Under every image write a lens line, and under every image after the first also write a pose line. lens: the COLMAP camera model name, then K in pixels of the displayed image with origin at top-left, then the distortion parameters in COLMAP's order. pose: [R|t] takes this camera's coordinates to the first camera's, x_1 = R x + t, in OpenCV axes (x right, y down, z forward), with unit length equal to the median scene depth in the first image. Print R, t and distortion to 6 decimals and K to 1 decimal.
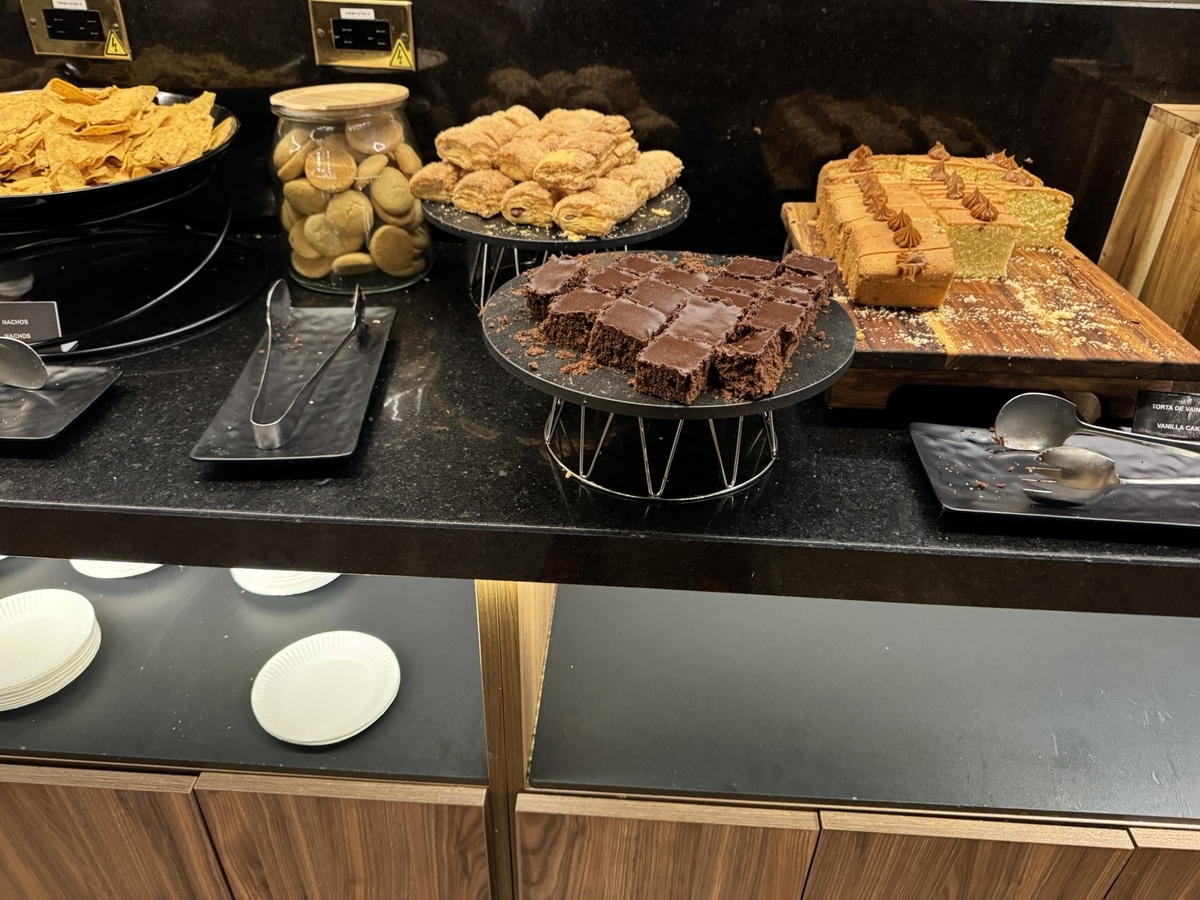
lens RADIAL K [[853.4, 0, 597.9], [0, 853.4, 448.5], [0, 0, 1]] dist [-0.006729, -0.003845]
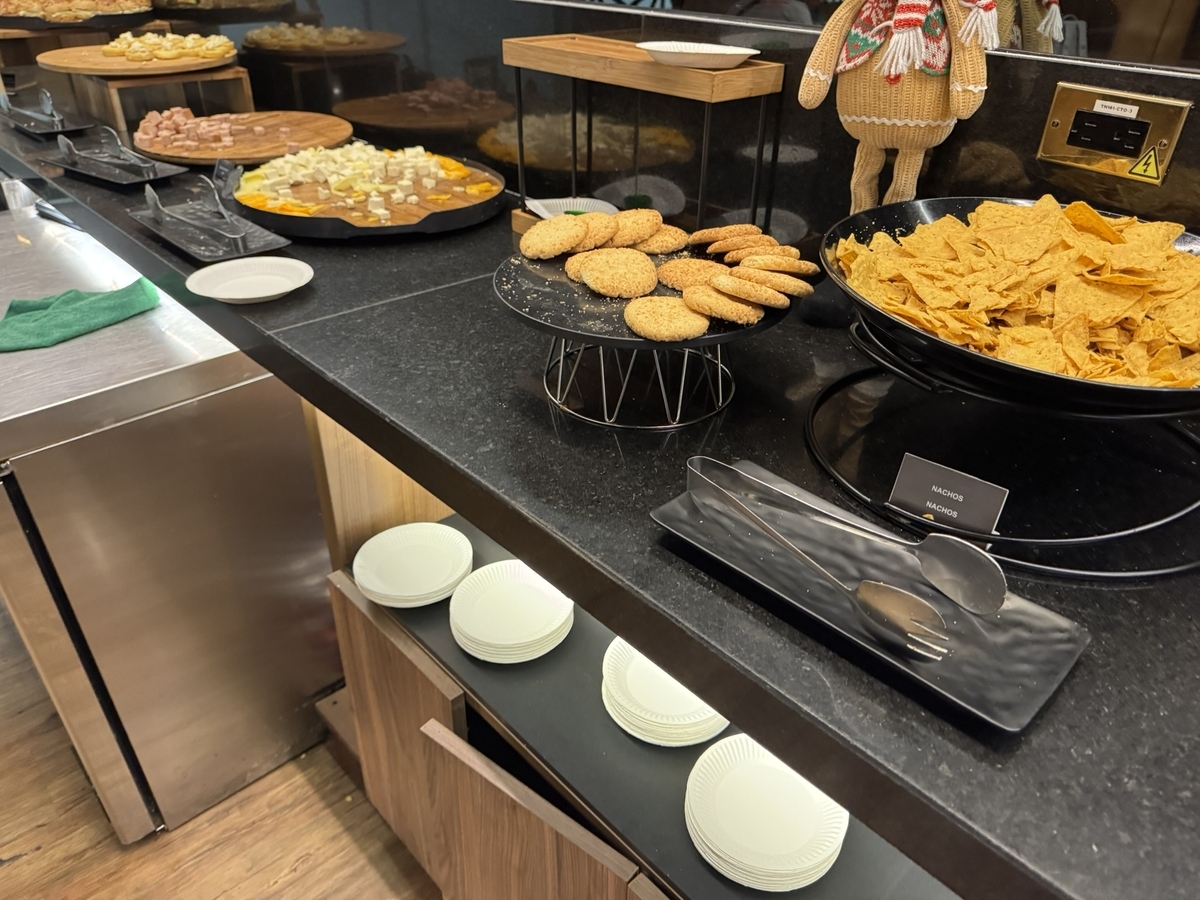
lens RADIAL K [[853.4, 0, 602.5], [0, 853.4, 449.6], [0, 0, 1]] dist [-0.006729, -0.003845]
pose [[0.718675, 0.355510, -0.597594, -0.420607], [-0.383313, 0.919597, 0.086094, -0.122192], [0.580153, 0.167192, 0.797163, 0.143708]]
